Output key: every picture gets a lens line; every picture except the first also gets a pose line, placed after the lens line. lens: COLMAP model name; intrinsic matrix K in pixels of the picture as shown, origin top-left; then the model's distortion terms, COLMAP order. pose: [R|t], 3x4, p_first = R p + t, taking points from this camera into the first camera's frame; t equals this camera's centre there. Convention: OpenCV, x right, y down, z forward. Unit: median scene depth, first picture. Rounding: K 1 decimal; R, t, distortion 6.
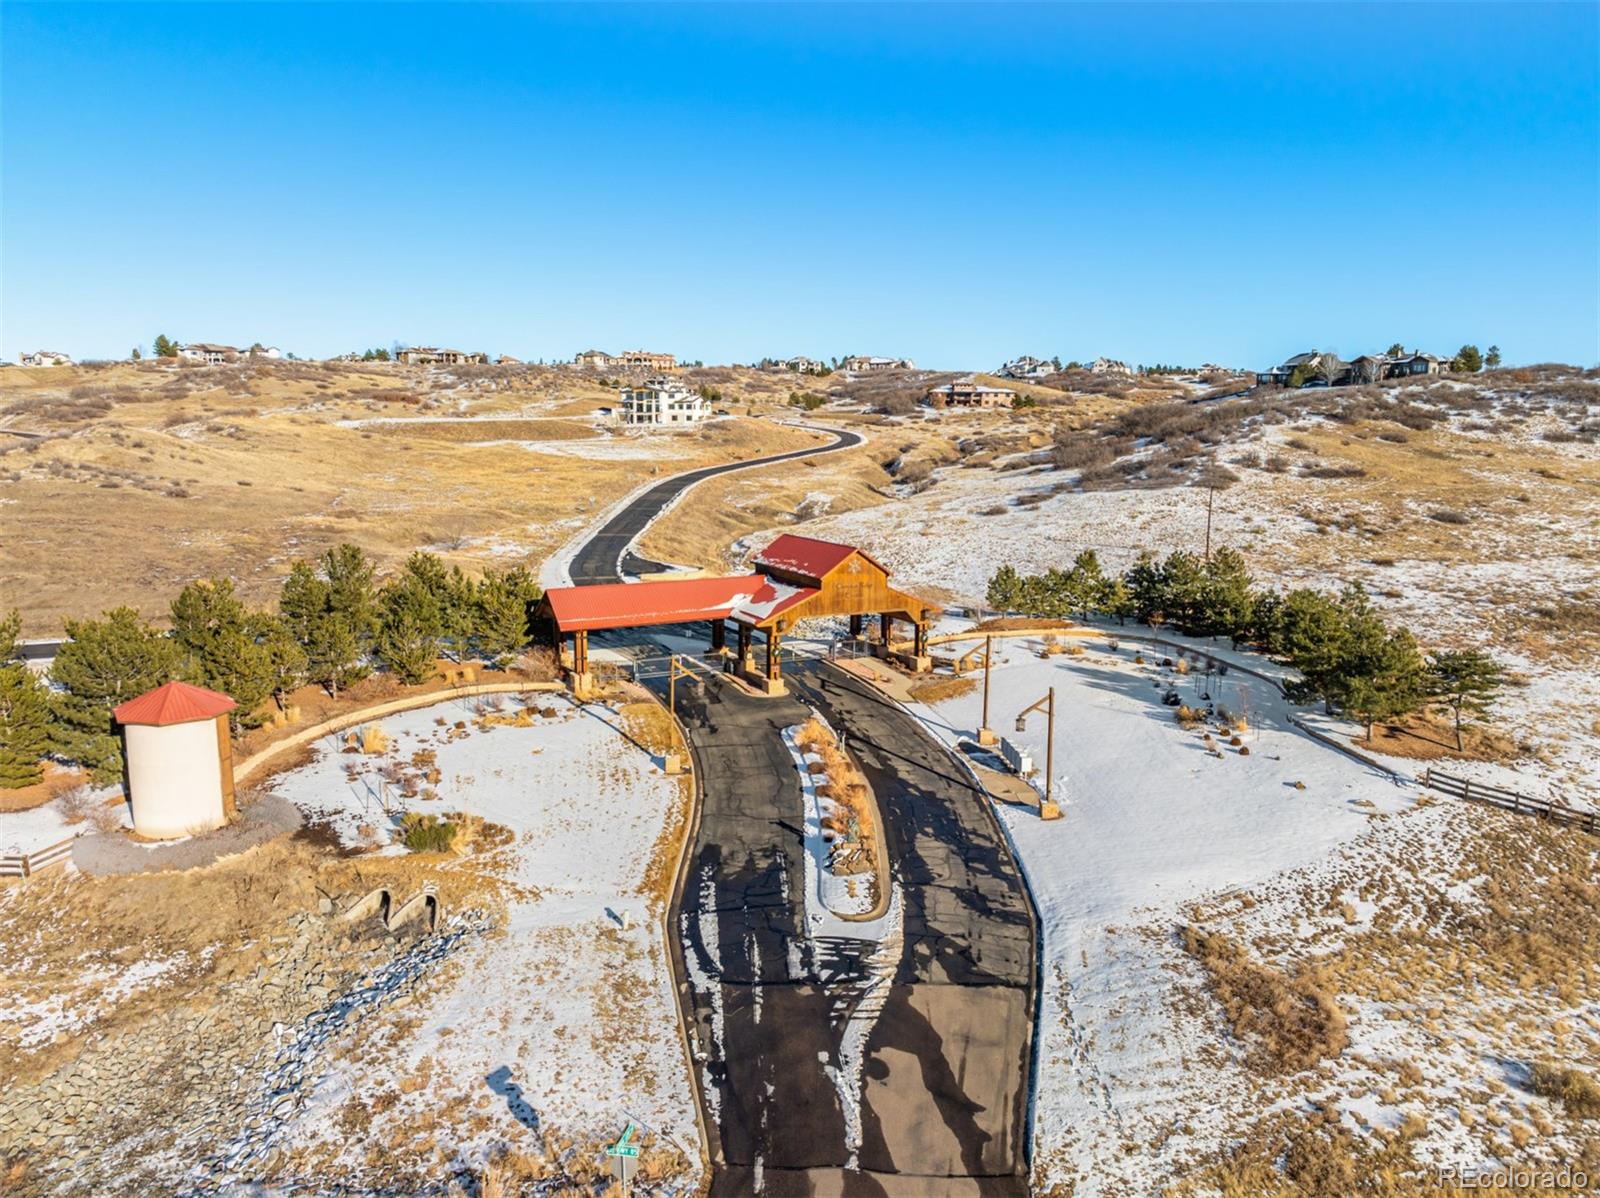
lens RADIAL K [[1128.5, 0, 803.9], [0, 1128.5, 597.0], [0, 0, 1]] dist [-0.037256, 0.000089]
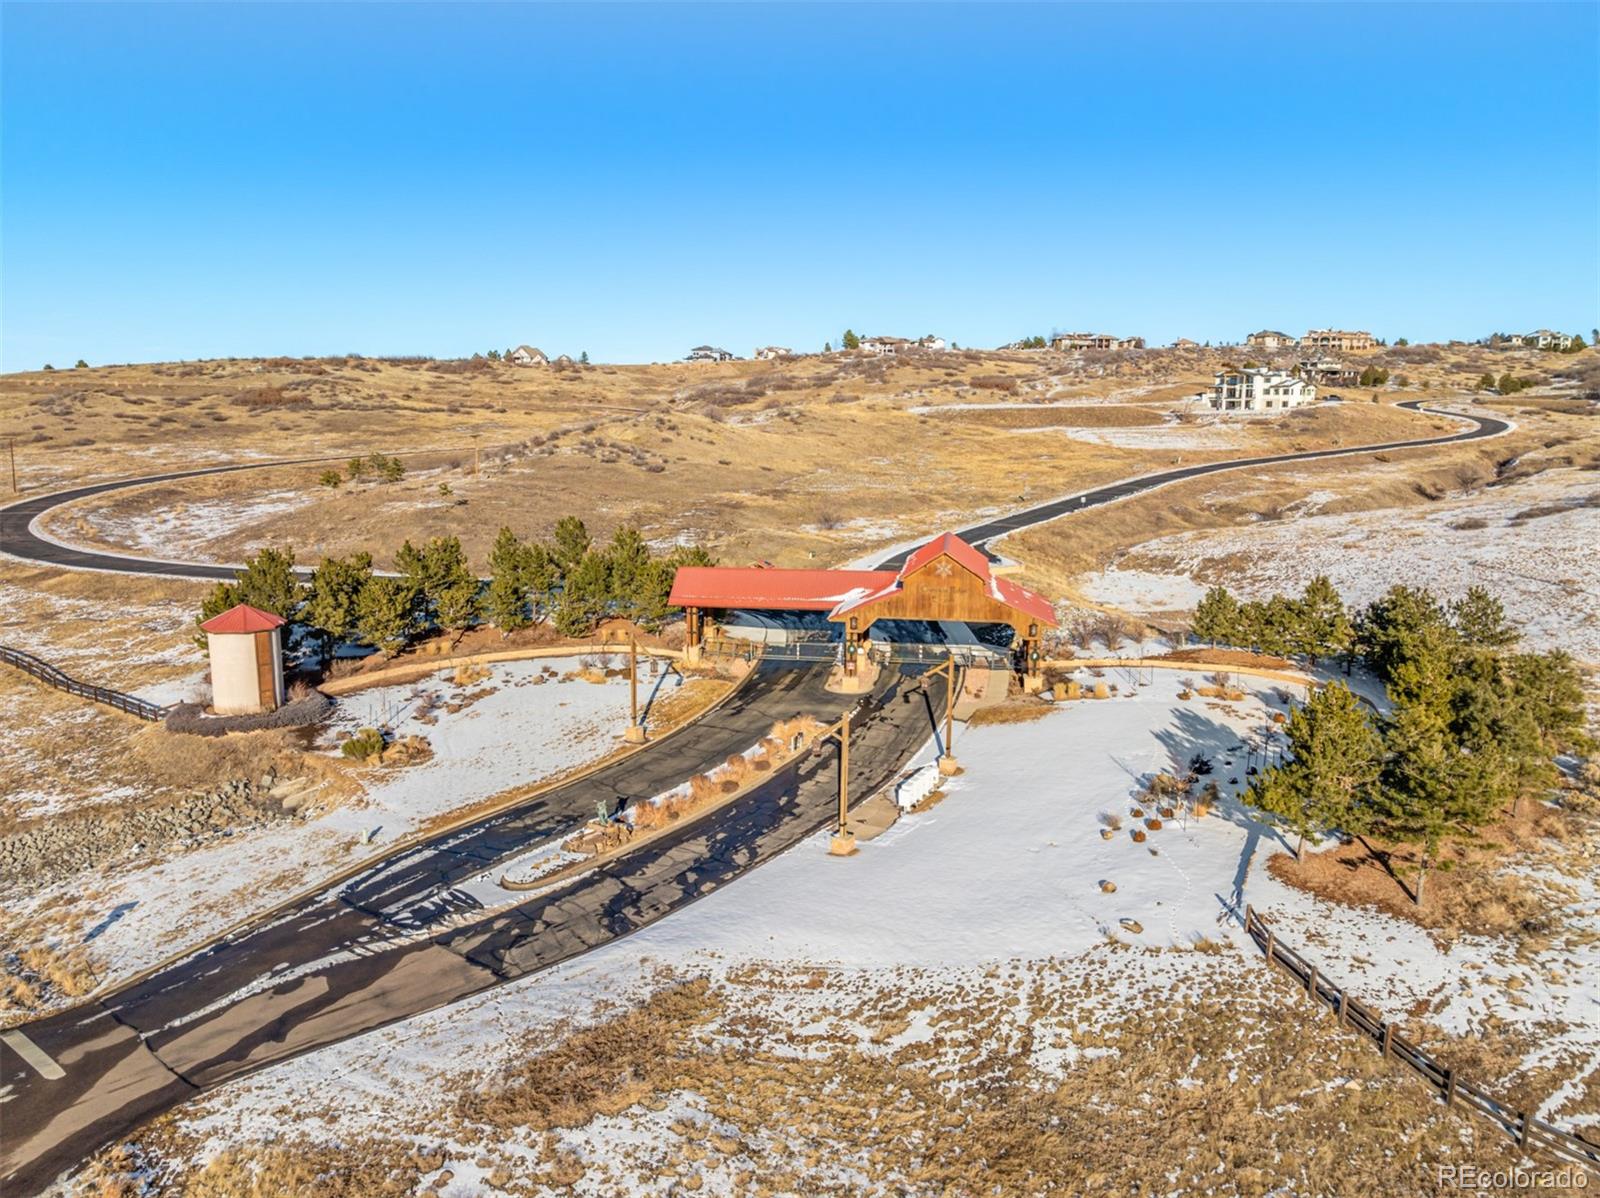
lens RADIAL K [[1128.5, 0, 792.6], [0, 1128.5, 603.8], [0, 0, 1]] dist [-0.037256, 0.000089]
pose [[0.802470, 0.099494, -0.588339, 0.140113], [-0.087650, 0.994960, 0.048706, -0.009333], [0.590220, 0.012483, 0.807146, 0.046928]]
